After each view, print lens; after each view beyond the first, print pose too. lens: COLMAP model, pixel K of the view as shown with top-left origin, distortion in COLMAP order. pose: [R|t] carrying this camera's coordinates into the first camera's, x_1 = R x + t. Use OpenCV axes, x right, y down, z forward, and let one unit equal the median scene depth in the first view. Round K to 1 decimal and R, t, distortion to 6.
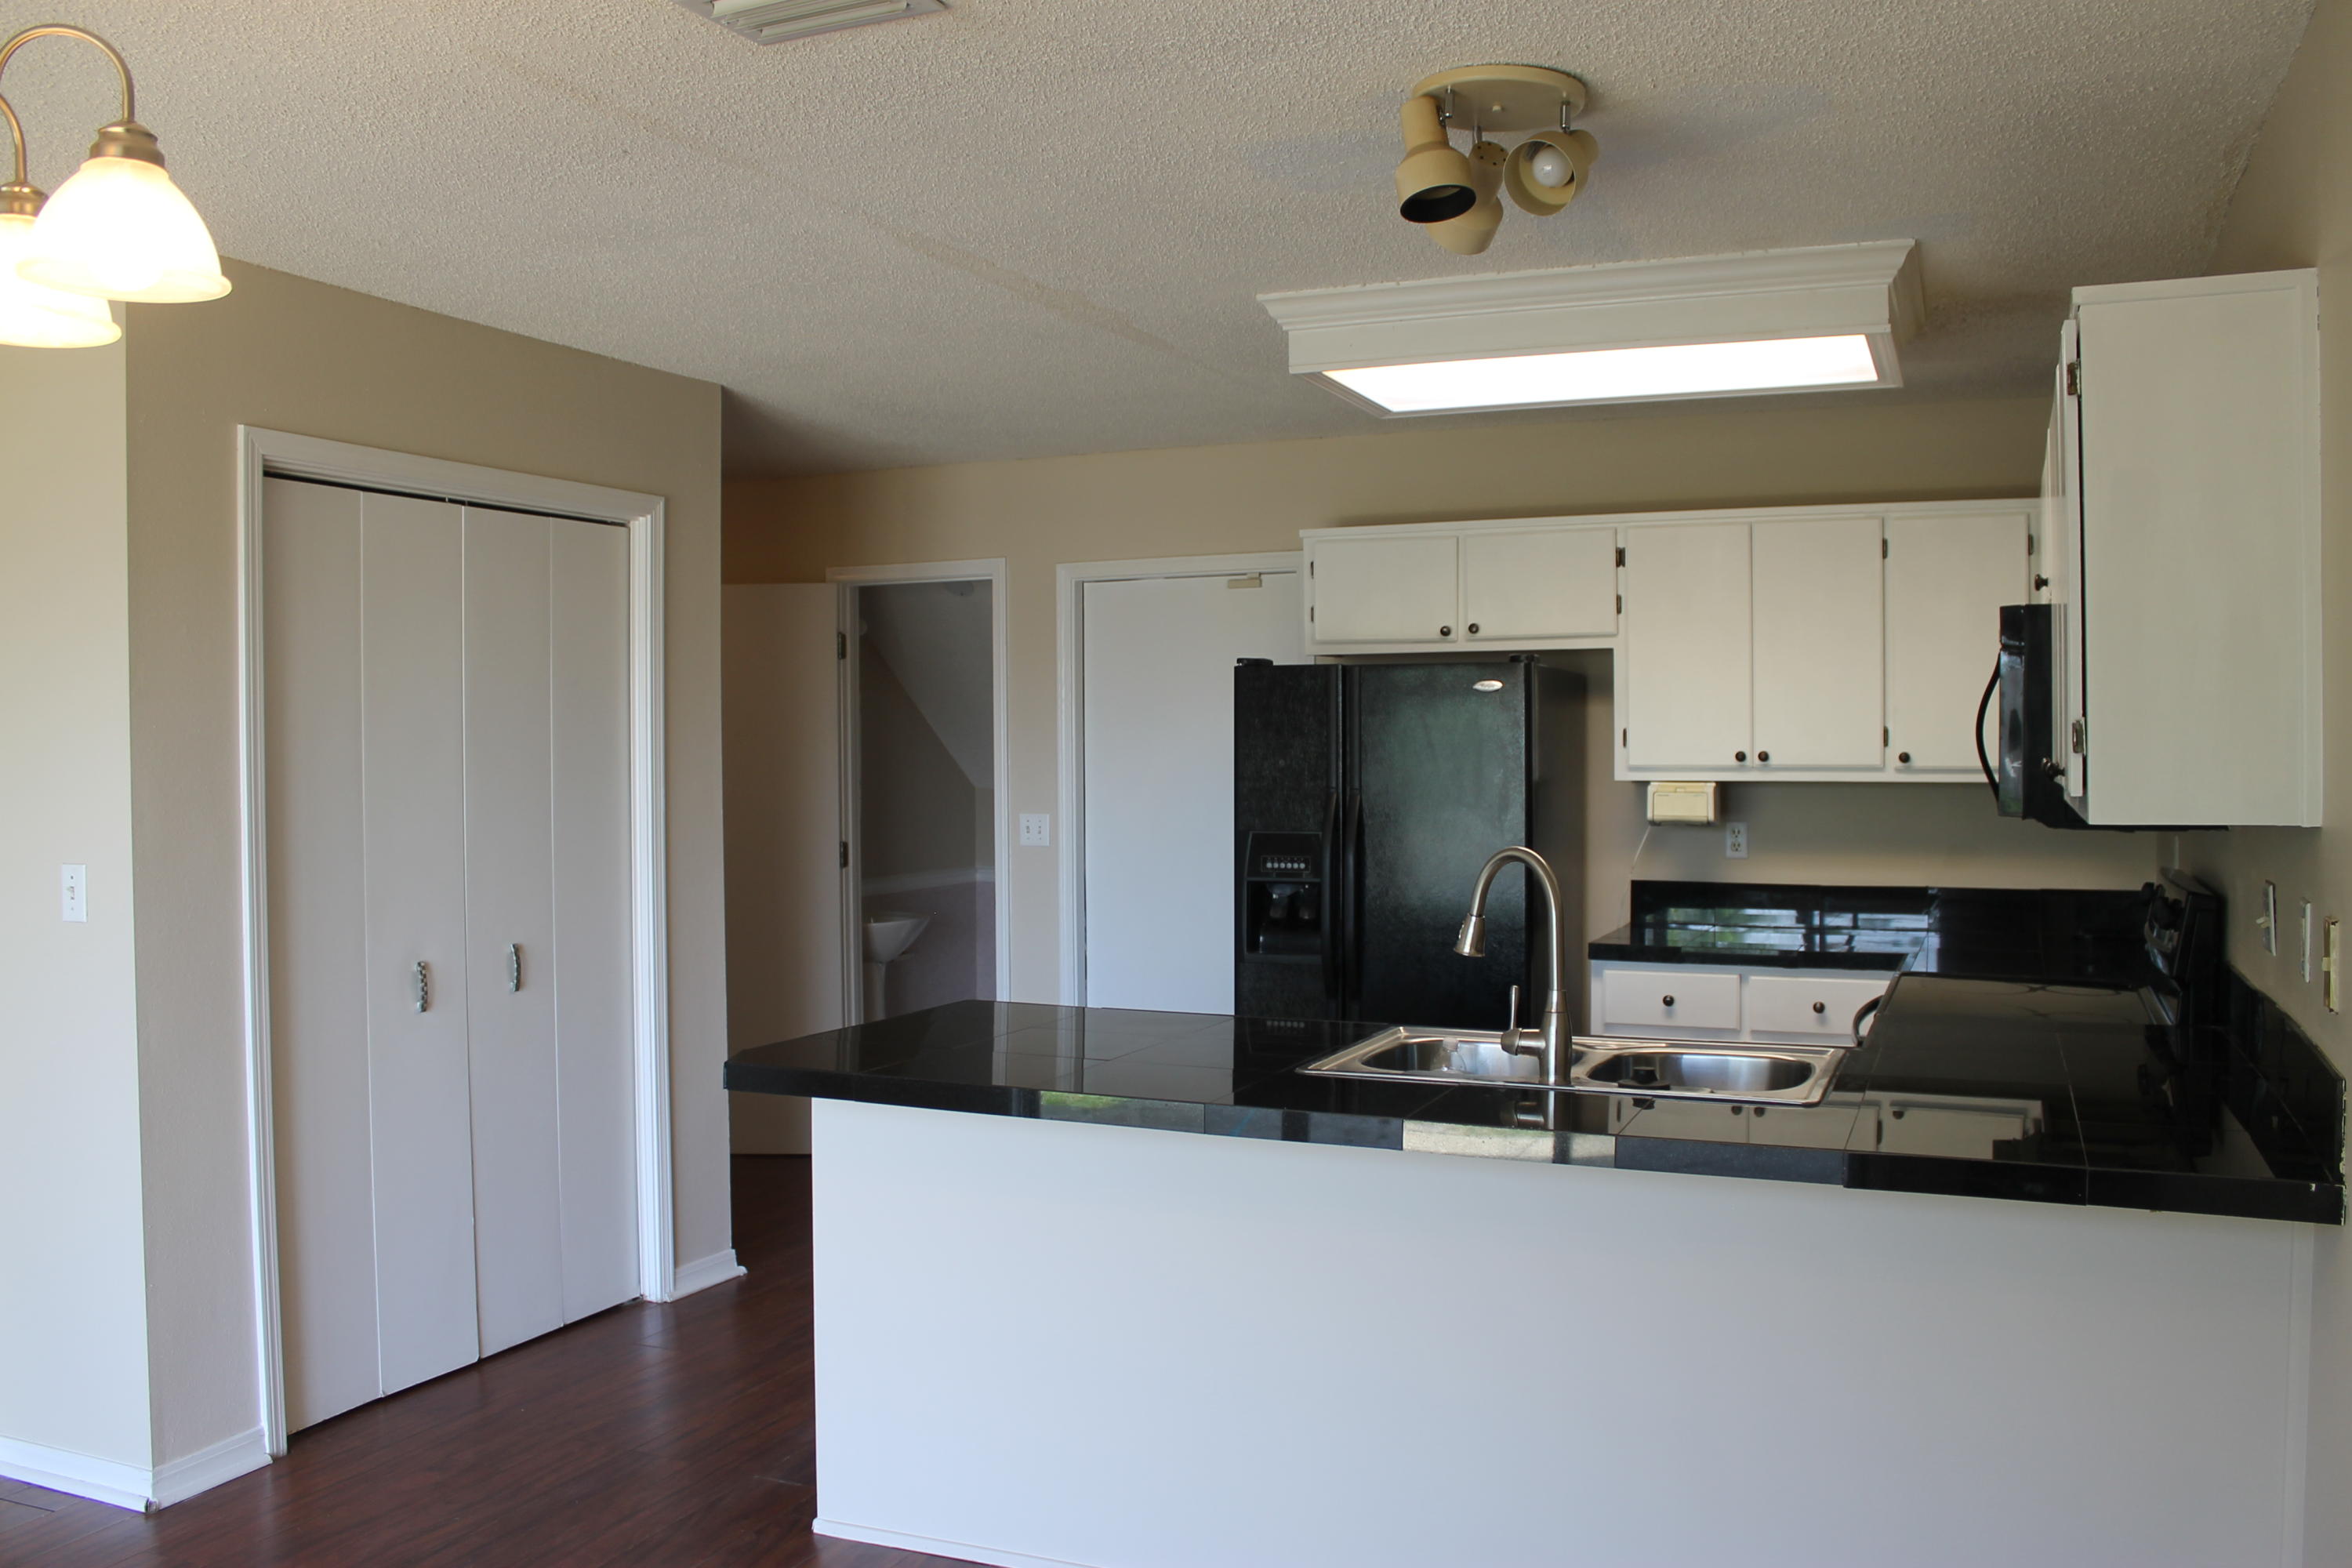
lens RADIAL K [[1963.0, 0, 1201.2], [0, 1963.0, 765.2], [0, 0, 1]] dist [-0.164015, 0.146740]
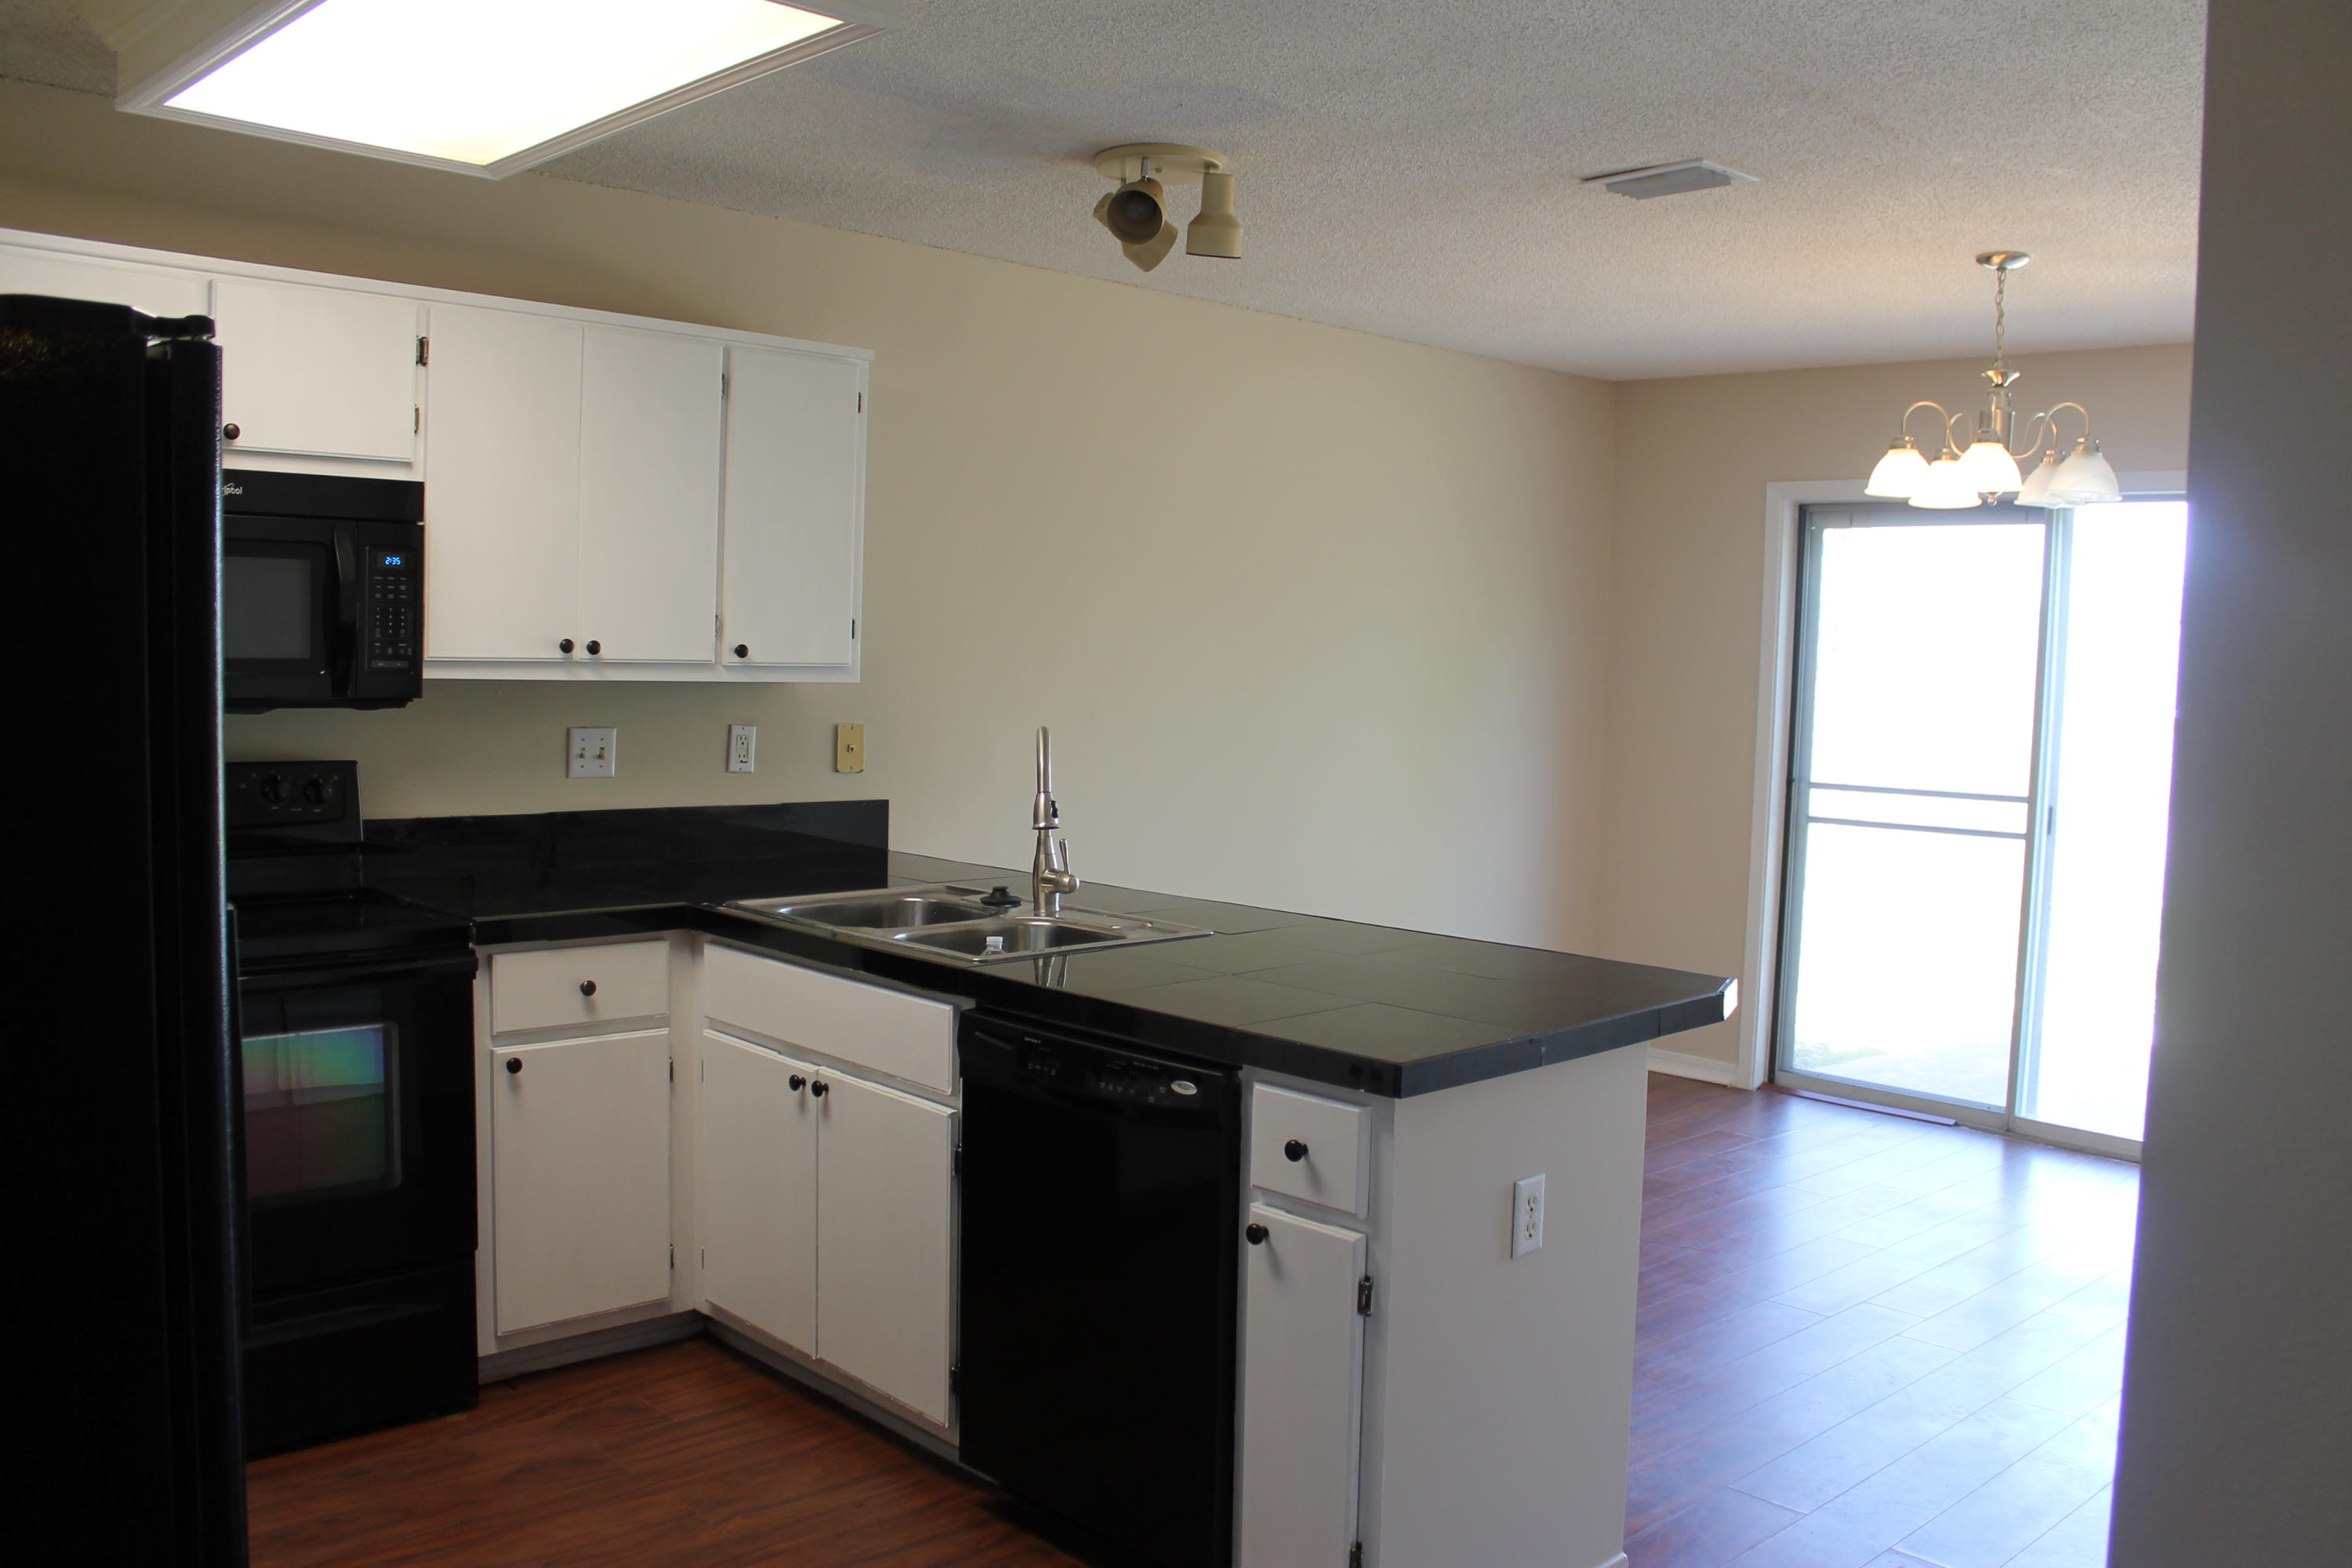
lens RADIAL K [[1963.0, 0, 1201.2], [0, 1963.0, 765.2], [0, 0, 1]] dist [-0.164015, 0.146740]
pose [[0.403113, -0.034935, 0.914483, -0.293982], [-0.015462, 0.998868, 0.044975, 0.003623], [-0.915020, -0.032270, 0.402116, 0.482888]]
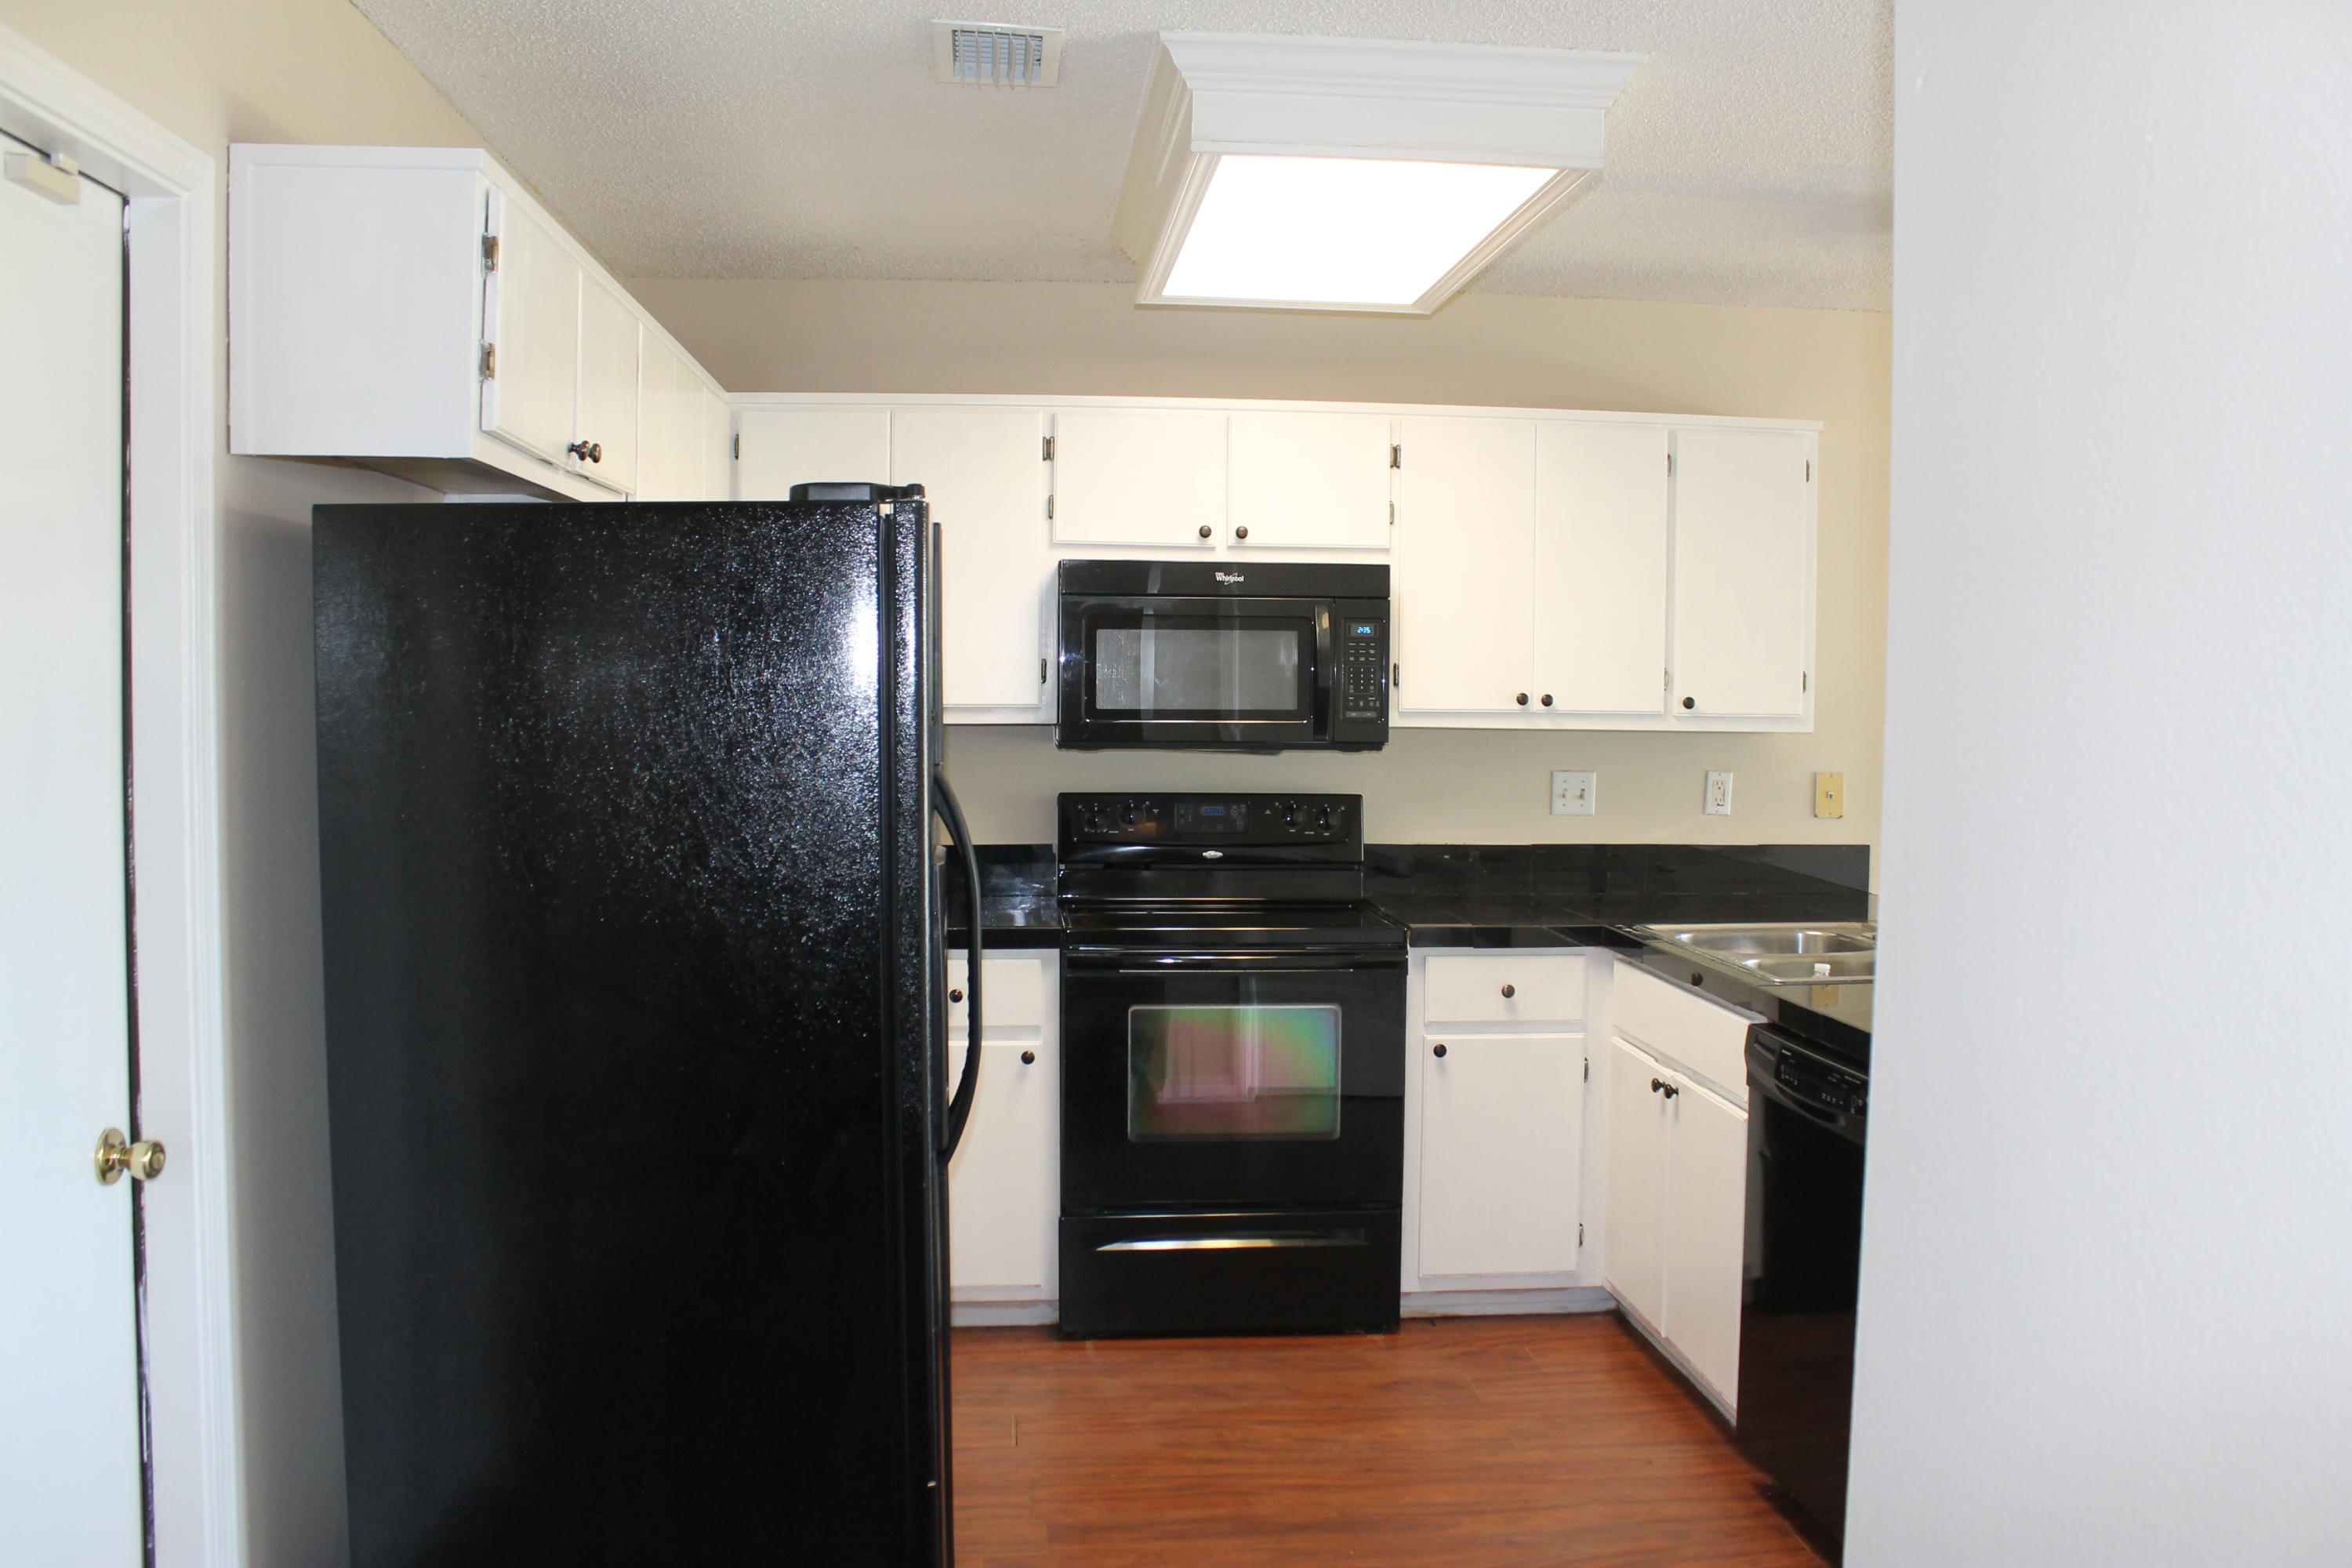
lens RADIAL K [[1963.0, 0, 1201.2], [0, 1963.0, 765.2], [0, 0, 1]] dist [-0.164015, 0.146740]
pose [[0.880706, -0.001410, 0.473660, -0.253090], [-0.010550, 0.999689, 0.022591, 0.006301], [-0.473545, -0.024893, 0.880418, 0.307505]]
